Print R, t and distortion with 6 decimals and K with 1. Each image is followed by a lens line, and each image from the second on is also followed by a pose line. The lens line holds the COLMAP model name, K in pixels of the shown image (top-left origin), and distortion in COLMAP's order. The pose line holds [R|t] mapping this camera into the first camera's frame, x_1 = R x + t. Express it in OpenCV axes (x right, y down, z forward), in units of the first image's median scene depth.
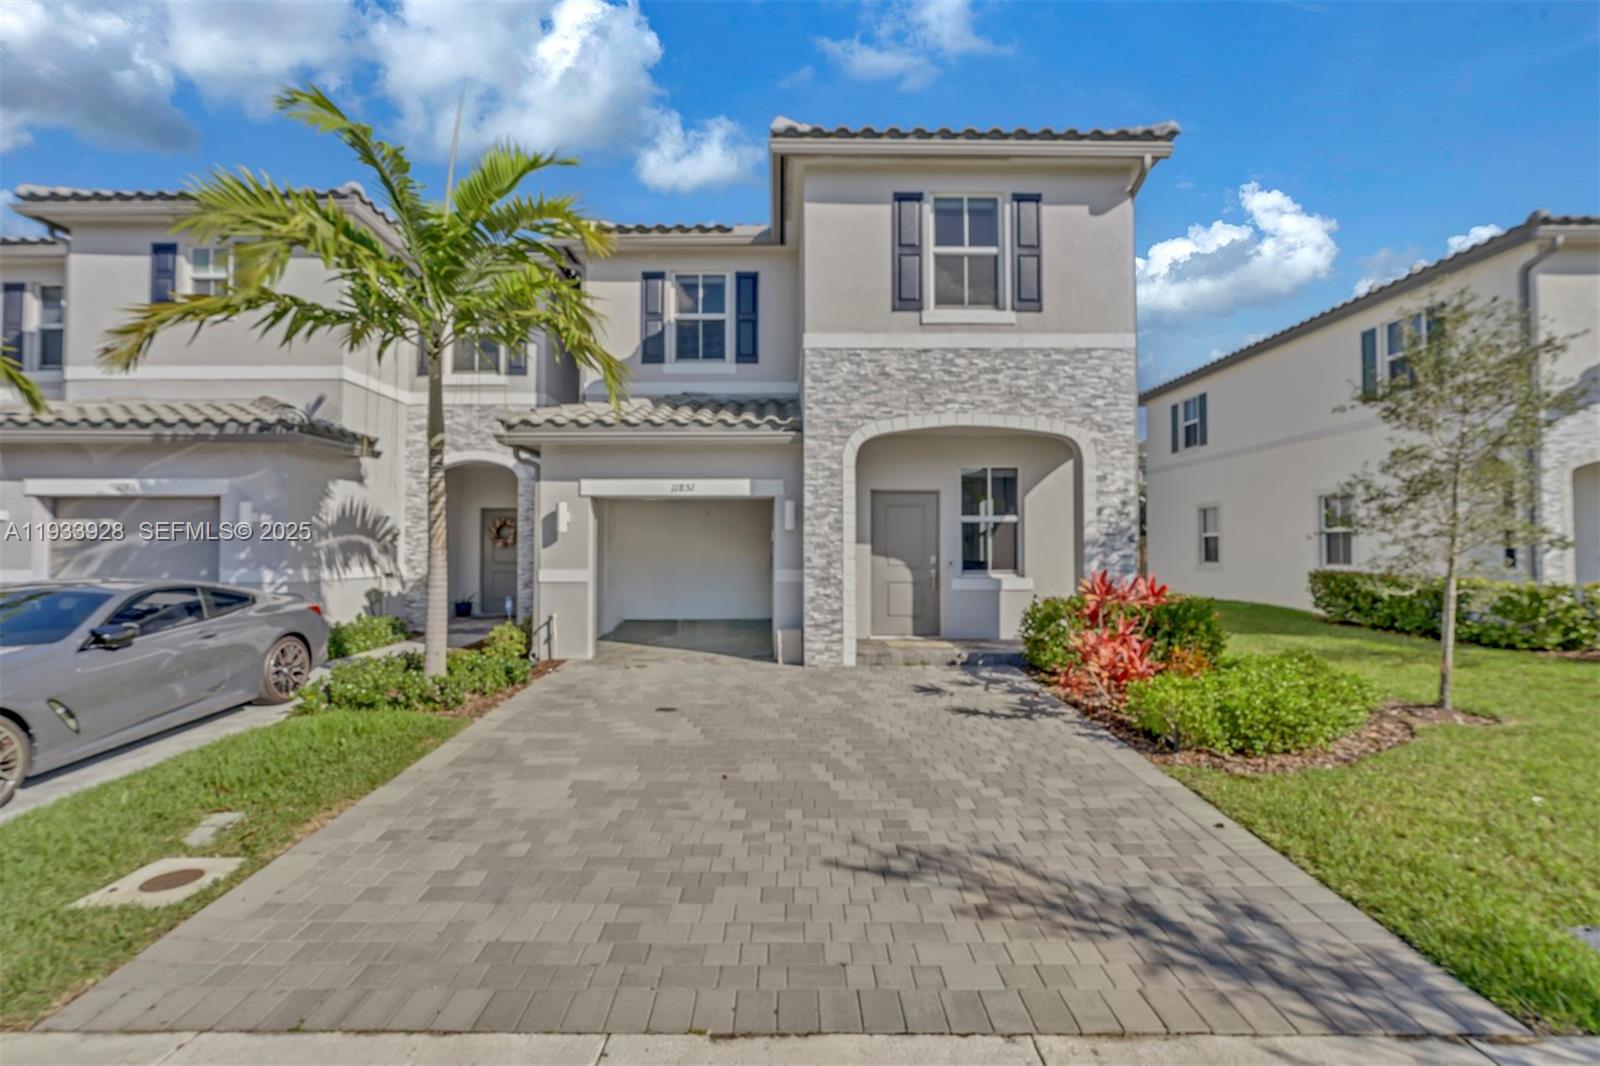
lens RADIAL K [[702.4, 0, 795.9], [0, 702.4, 532.1], [0, 0, 1]] dist [-0.000930, -0.000093]
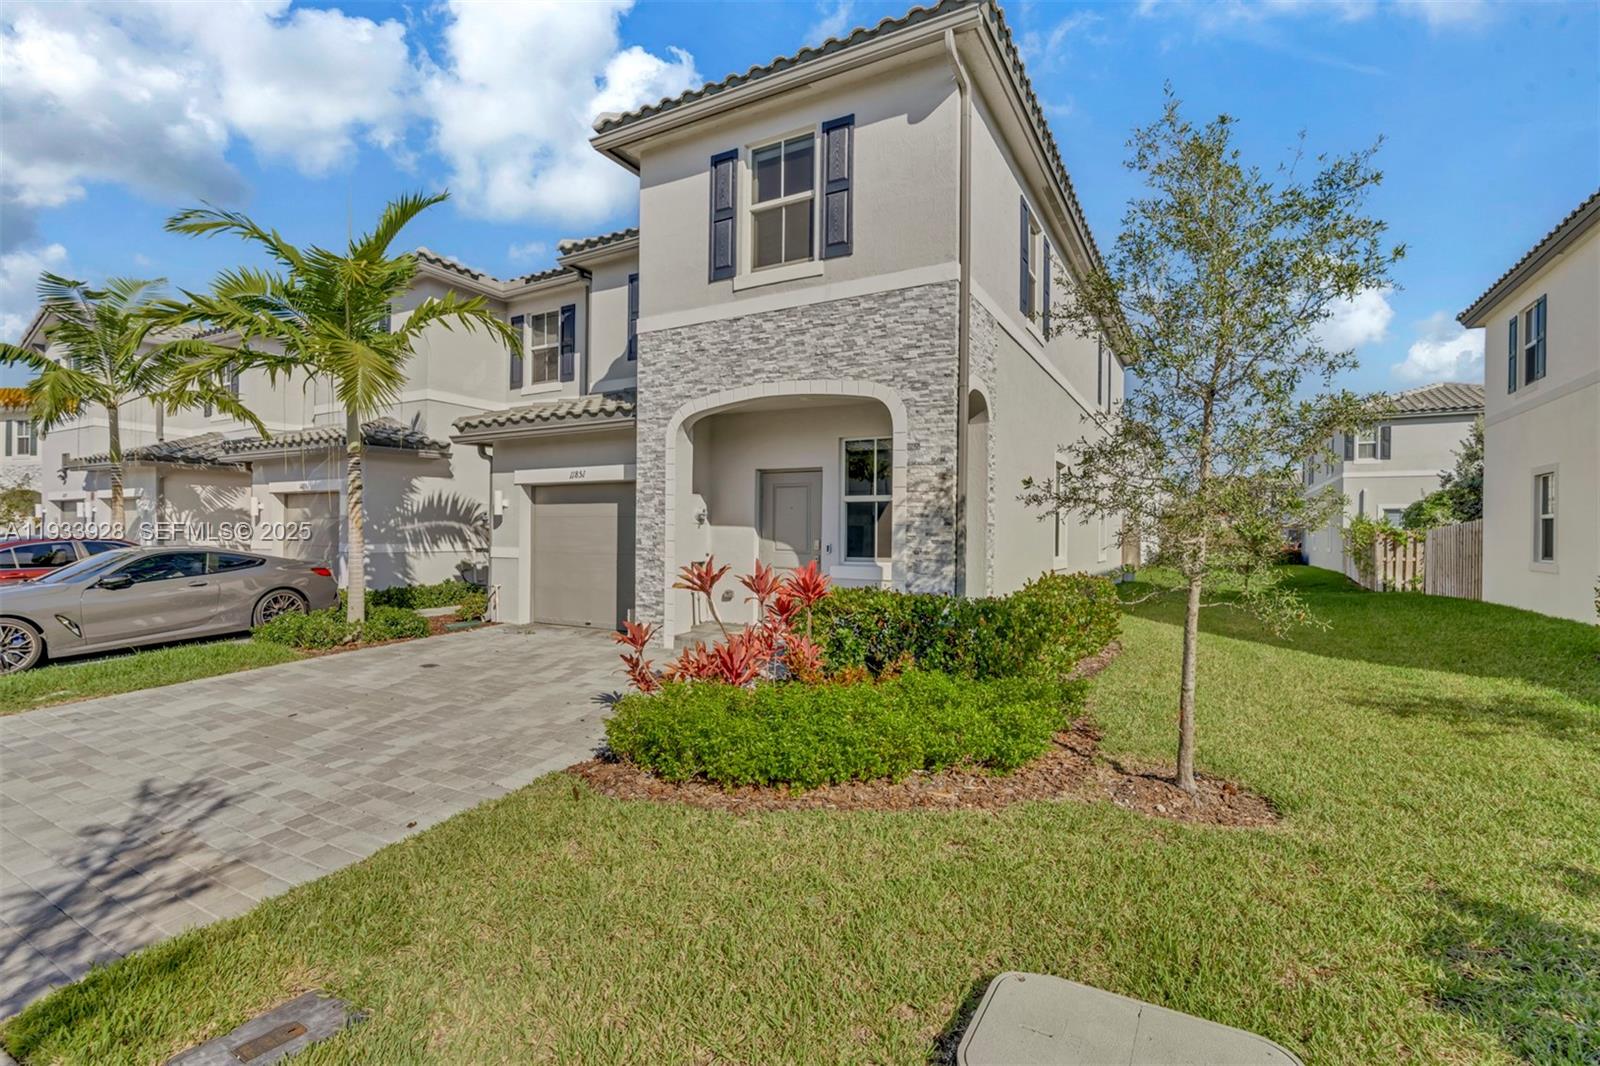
lens RADIAL K [[715.8, 0, 800.0], [0, 715.8, 533.0], [0, 0, 1]] dist [-0.007957, 0.000479]
pose [[0.870916, 0.007226, -0.491379, 0.728365], [0.005023, 0.999709, 0.023604, 0.003534], [0.491406, -0.023026, 0.870626, 0.206247]]
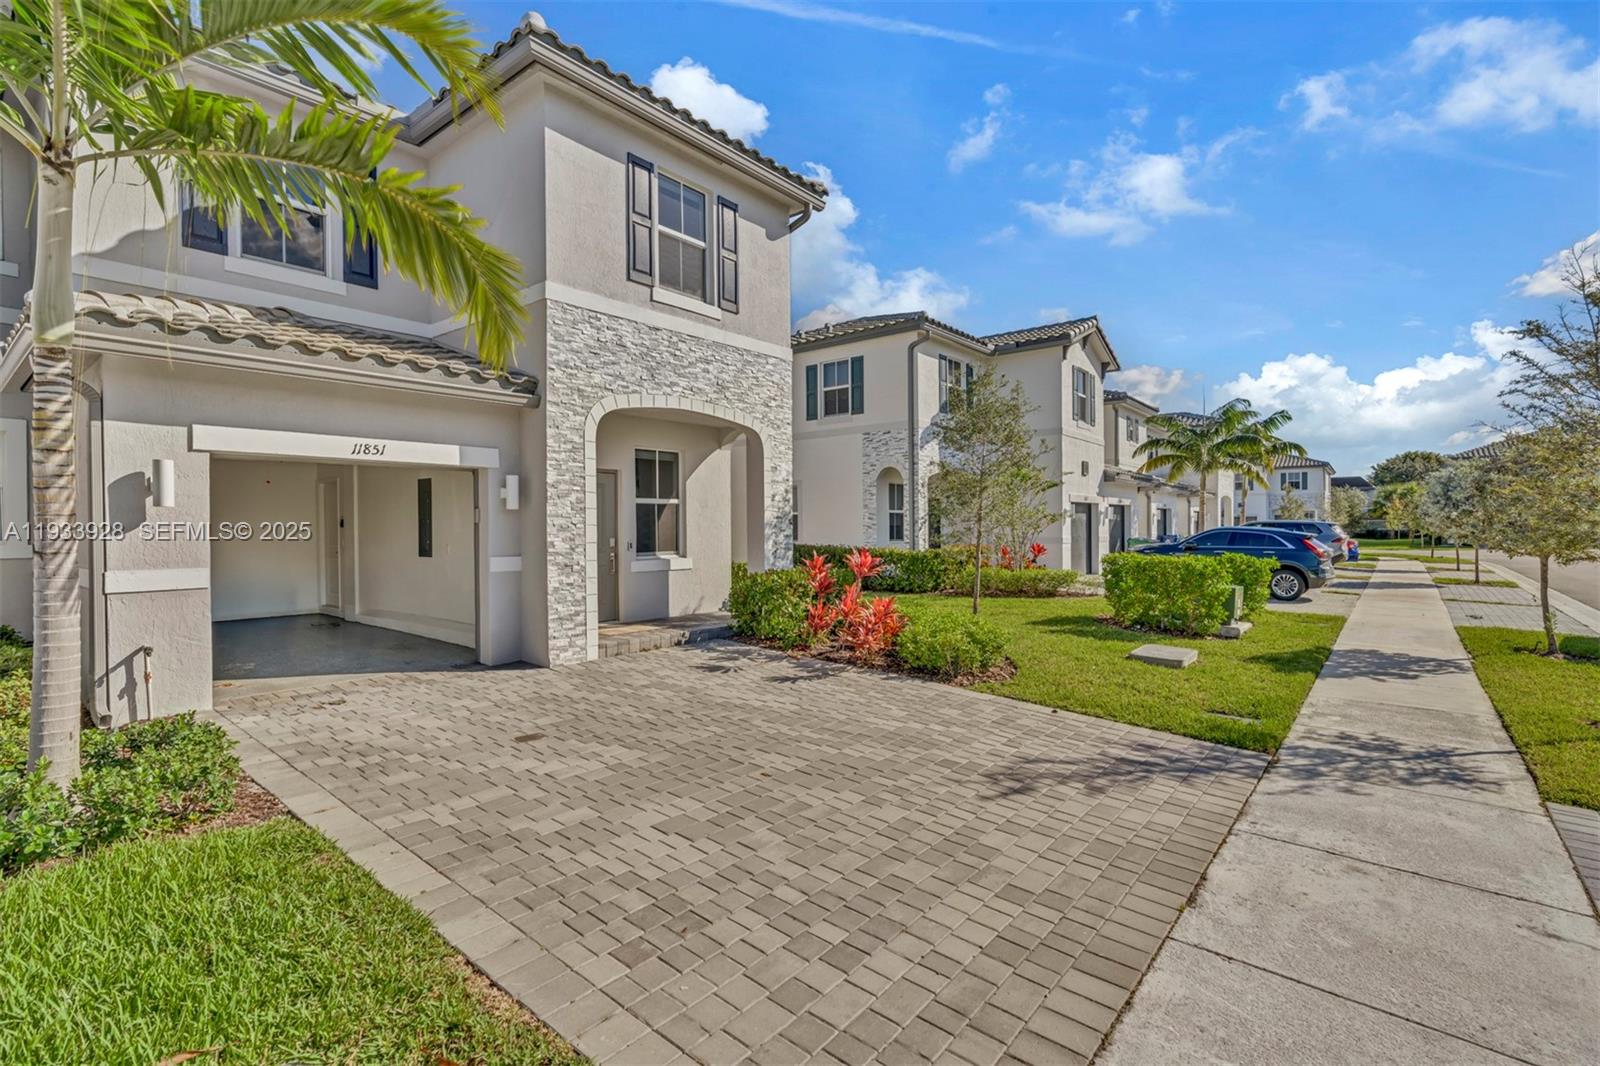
lens RADIAL K [[727.7, 0, 771.3], [0, 727.7, 532.4], [0, 0, 1]] dist [-0.004665, -0.000123]
pose [[0.664601, -0.010051, 0.747130, -0.469444], [-0.012558, 0.999618, 0.024618, -0.001609], [-0.747093, -0.025744, 0.664221, 0.198474]]
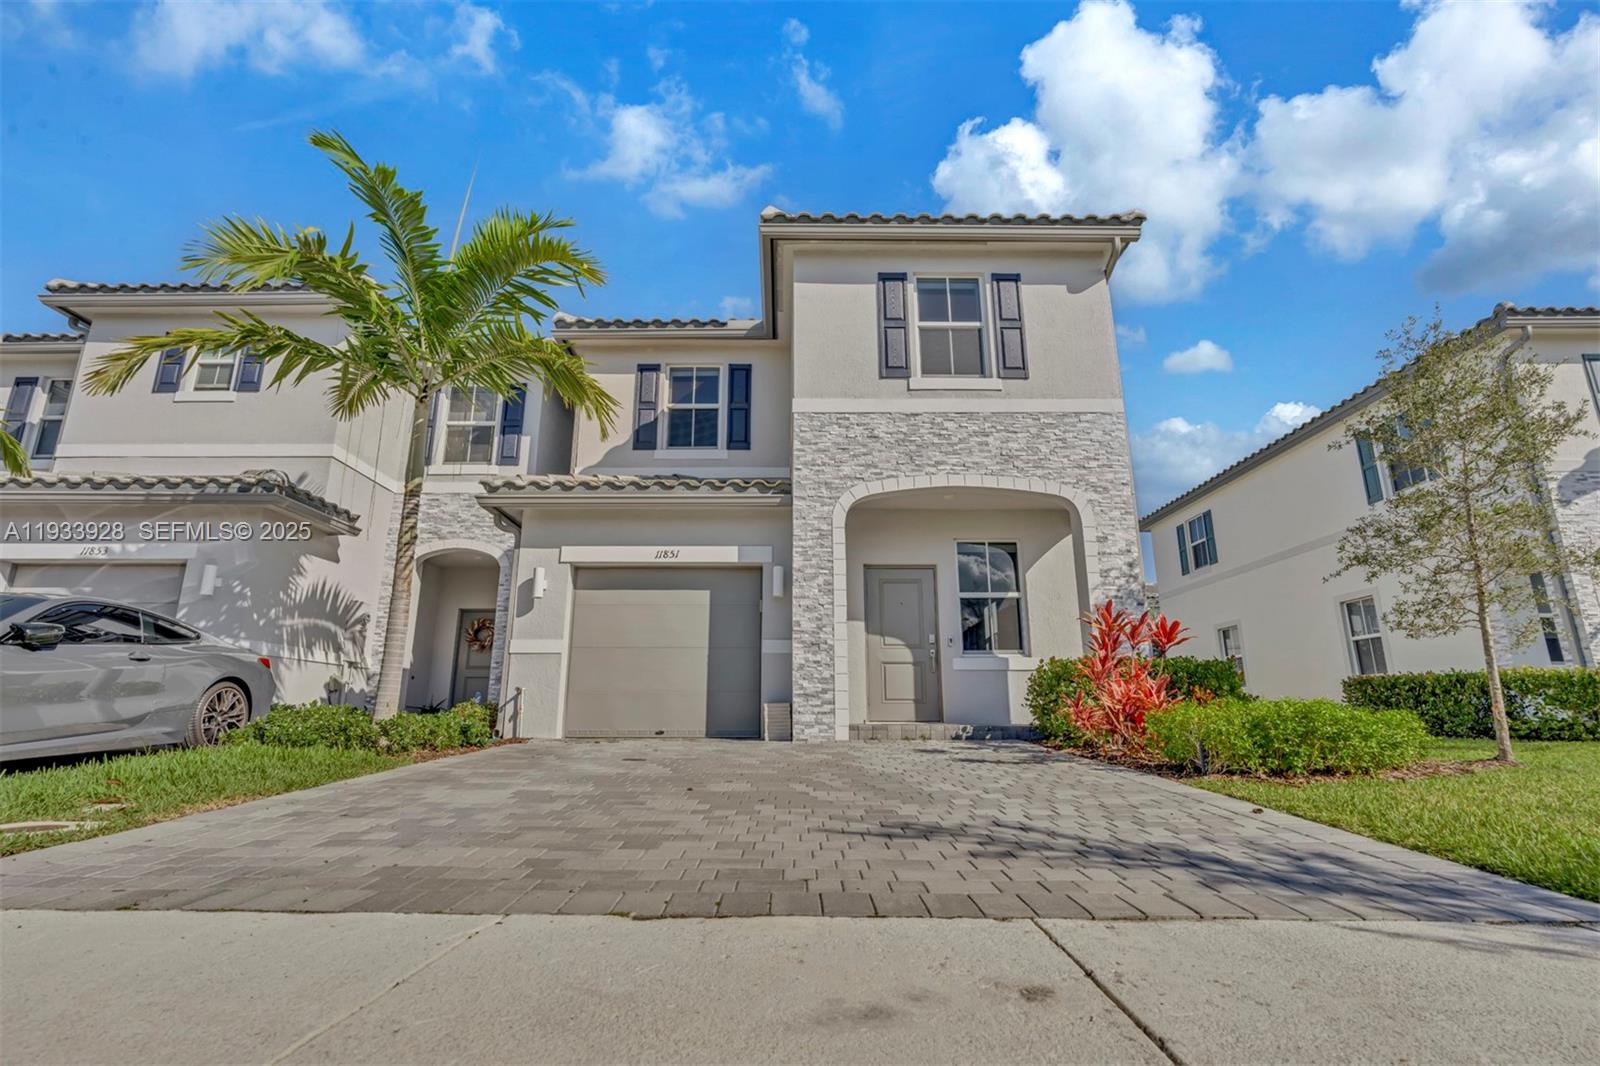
lens RADIAL K [[727.7, 0, 794.0], [0, 727.7, 534.8], [0, 0, 1]] dist [-0.002657, 0.000714]
pose [[0.999981, -0.000915, -0.006023, 0.019523], [-0.000417, 0.976069, -0.217461, 0.133749], [0.006077, 0.217459, 0.976051, 0.024979]]
